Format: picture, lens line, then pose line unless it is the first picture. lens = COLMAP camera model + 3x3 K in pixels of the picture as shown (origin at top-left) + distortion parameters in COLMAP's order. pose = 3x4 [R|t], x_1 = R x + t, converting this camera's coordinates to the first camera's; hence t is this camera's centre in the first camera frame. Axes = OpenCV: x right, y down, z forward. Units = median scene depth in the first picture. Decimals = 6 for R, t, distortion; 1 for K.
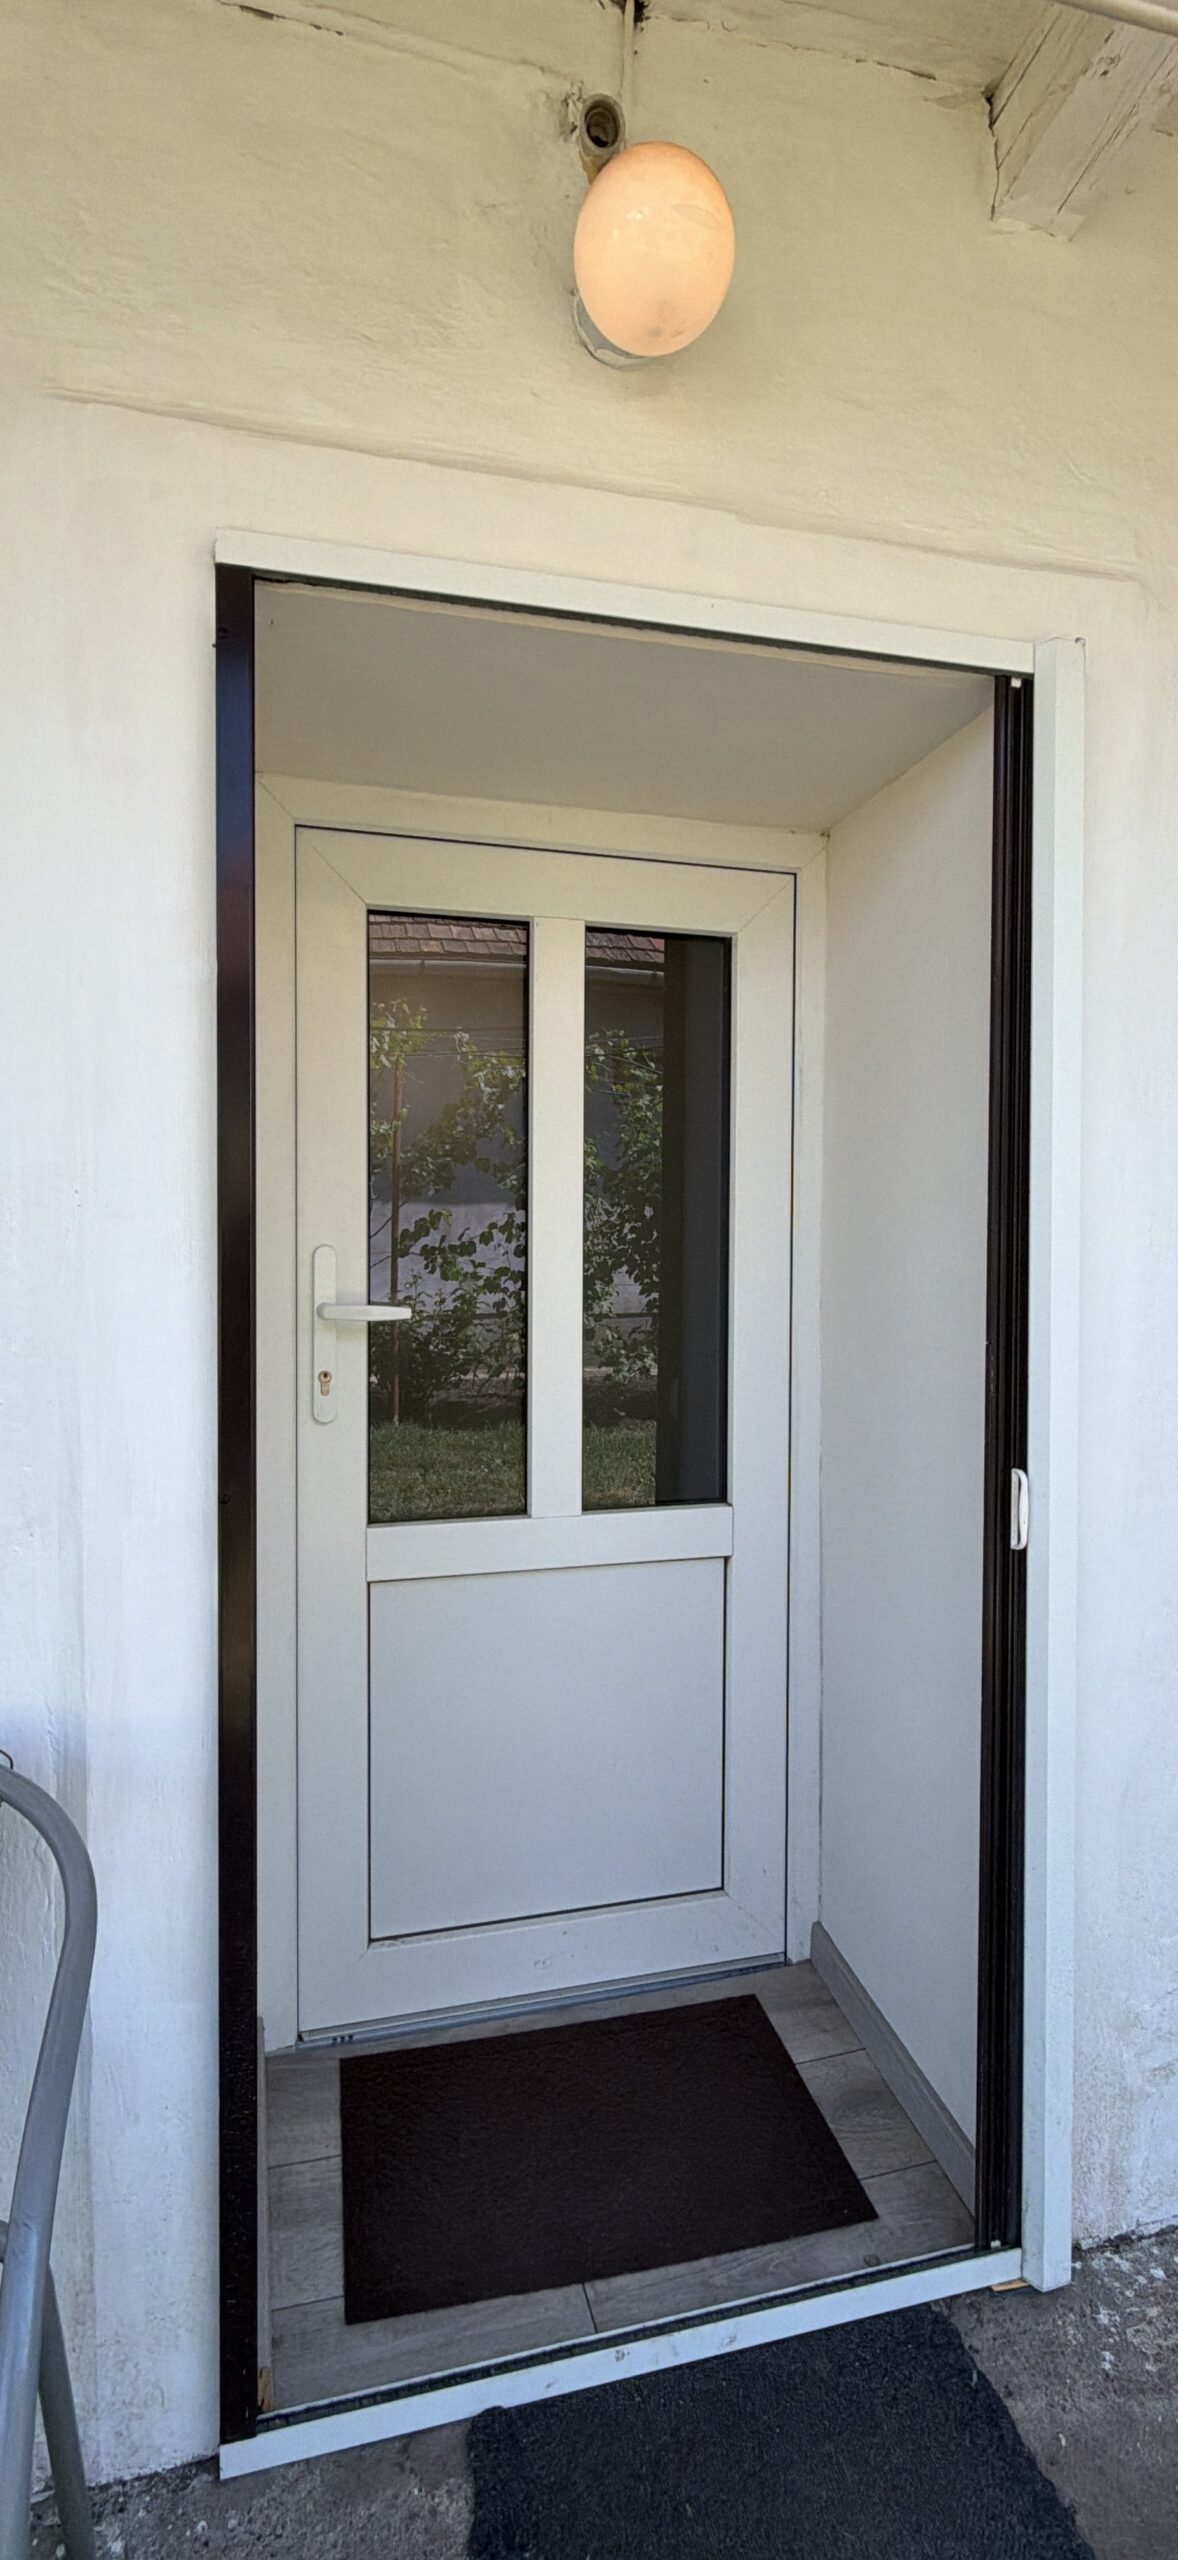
lens RADIAL K [[1162.6, 0, 582.9], [0, 1162.6, 1283.3], [0, 0, 1]] dist [-0.001112, -0.000191]
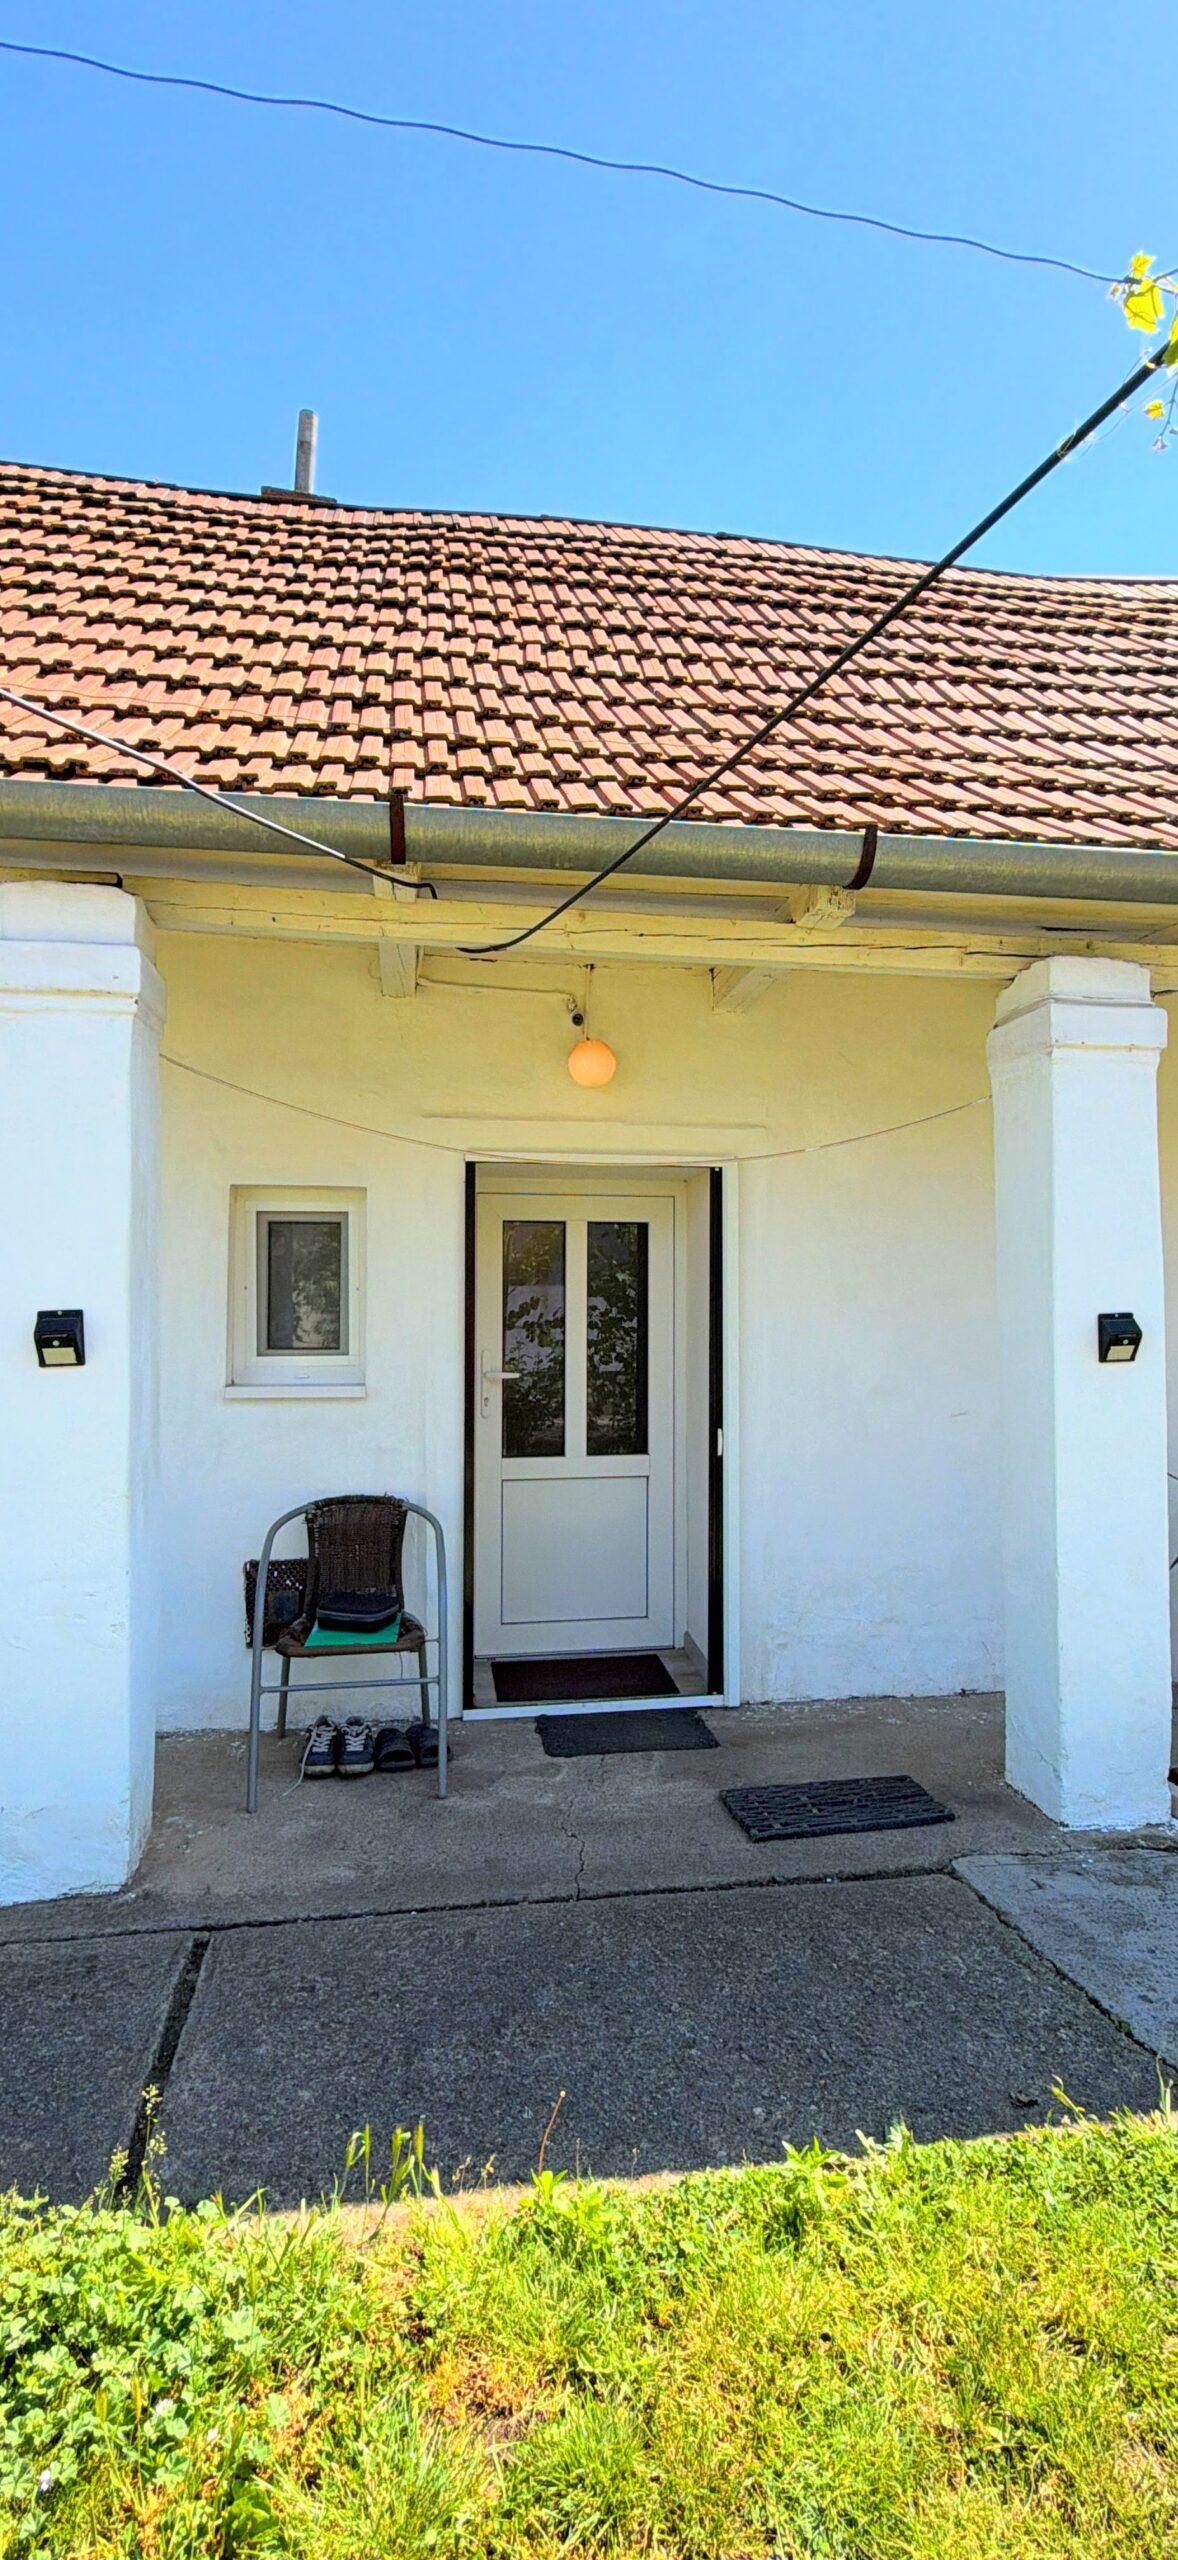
lens RADIAL K [[1162.6, 0, 595.2], [0, 1162.6, 1294.6], [0, 0, 1]] dist [-0.001112, -0.000191]
pose [[0.996994, -0.002314, -0.077449, 0.269035], [-0.000635, 0.999277, -0.038021, -0.067948], [0.077481, 0.037956, 0.996271, -1.902113]]
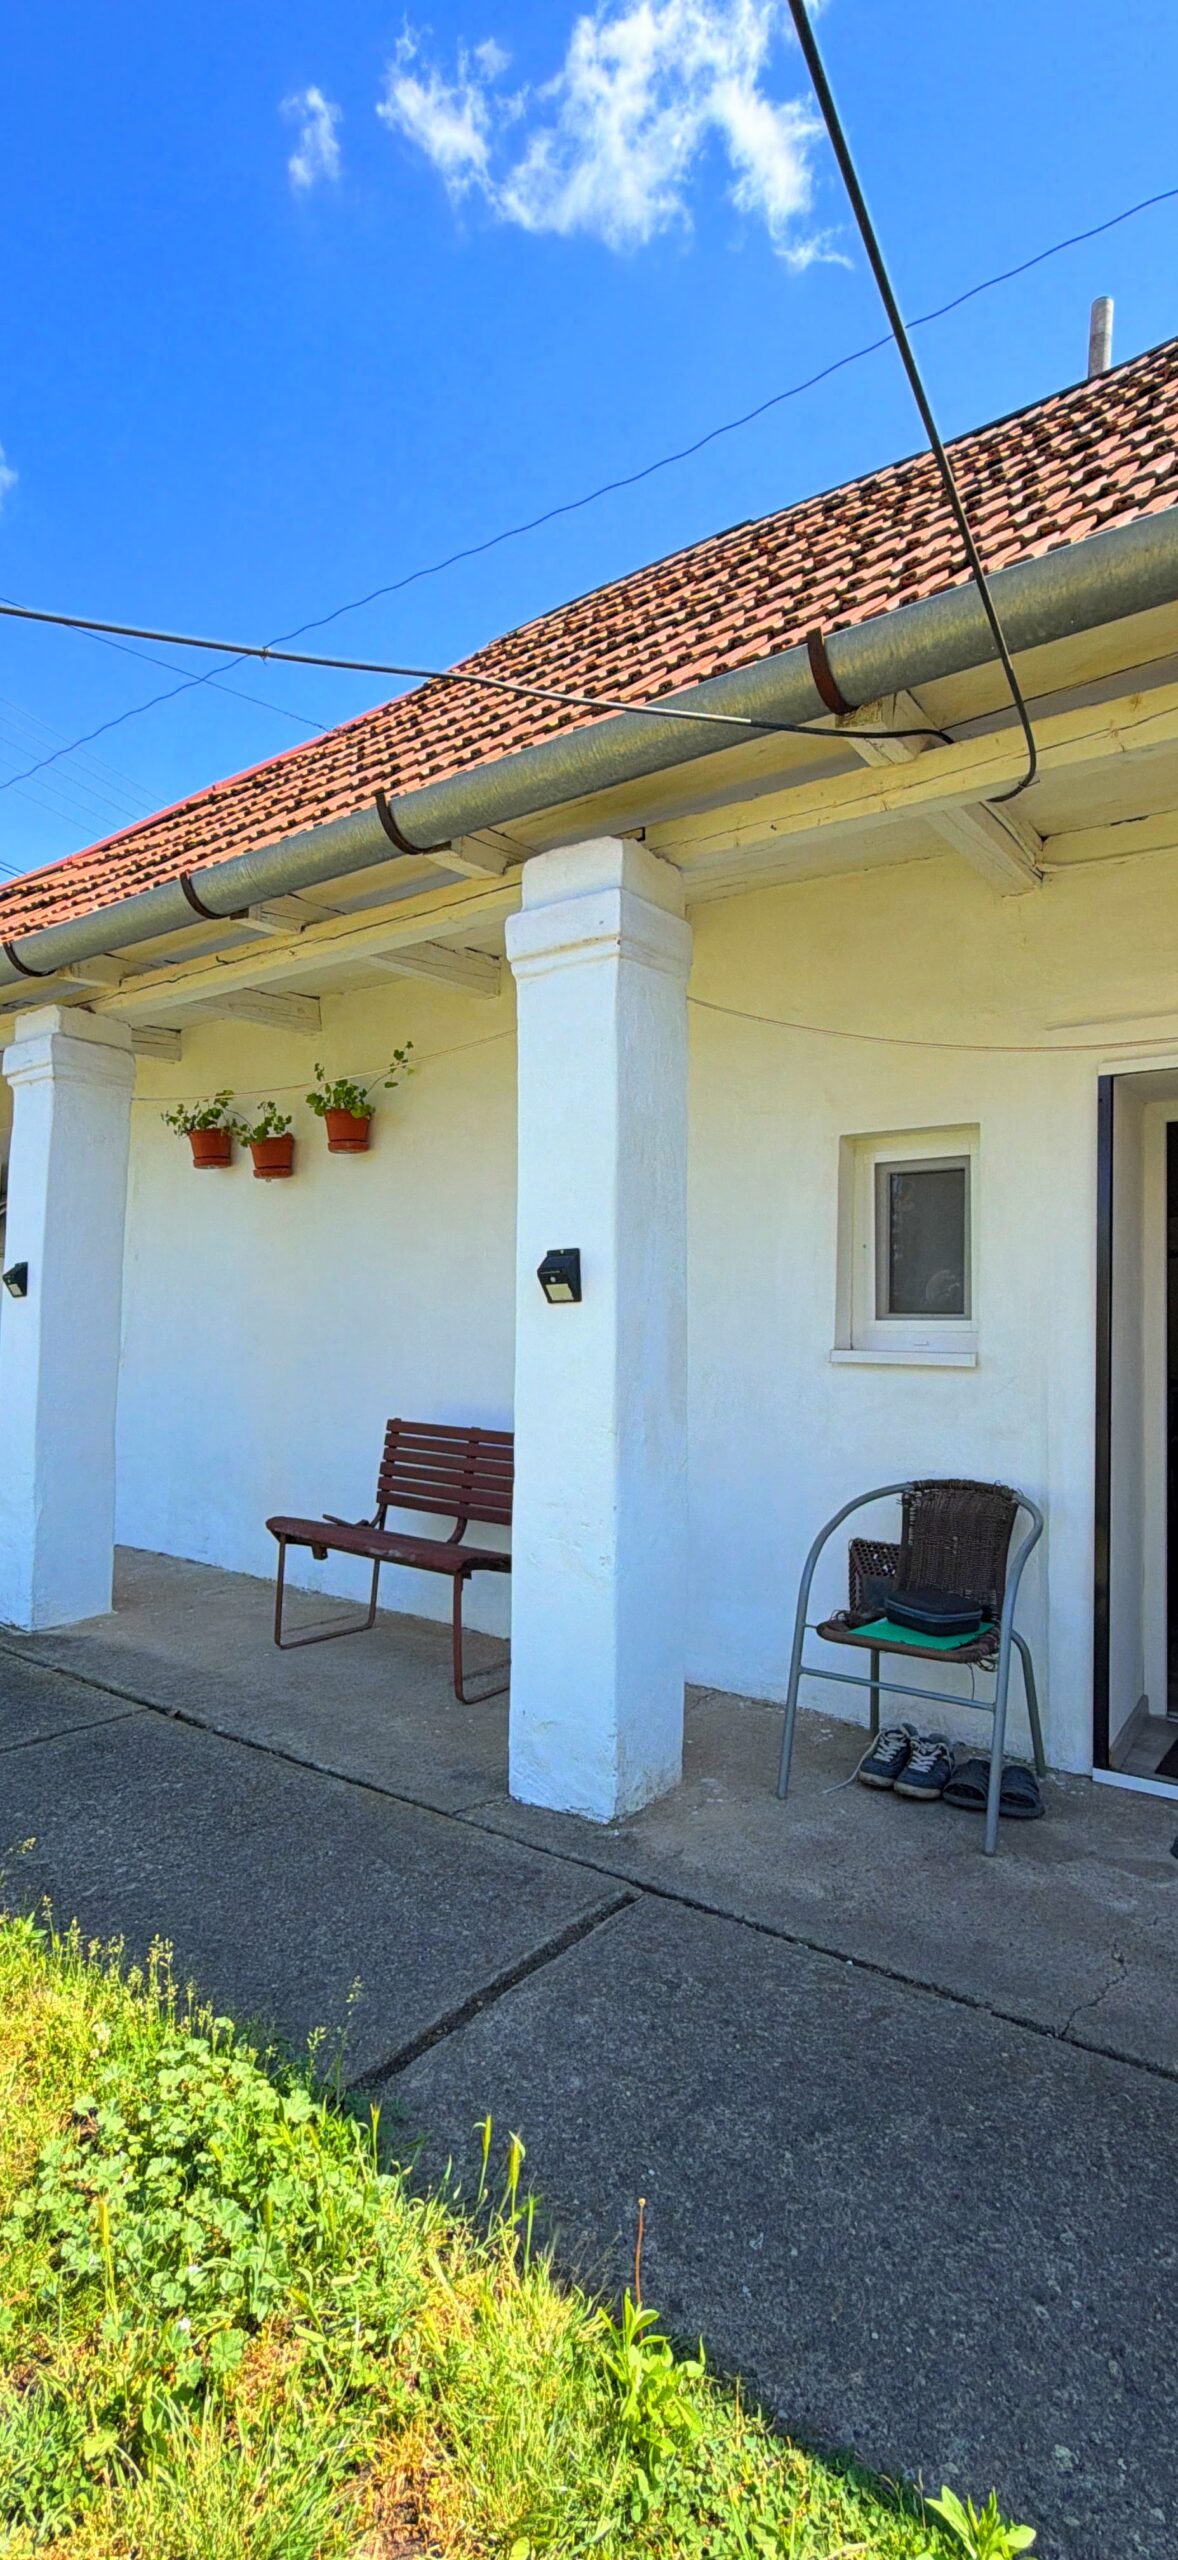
lens RADIAL K [[1162.6, 0, 566.3], [0, 1162.6, 1285.4], [0, 0, 1]] dist [-0.001112, -0.000191]
pose [[0.641617, -0.014302, -0.766892, 0.778427], [-0.031842, 0.998468, -0.045261, 0.036283], [0.766364, 0.053460, 0.640179, -1.360678]]
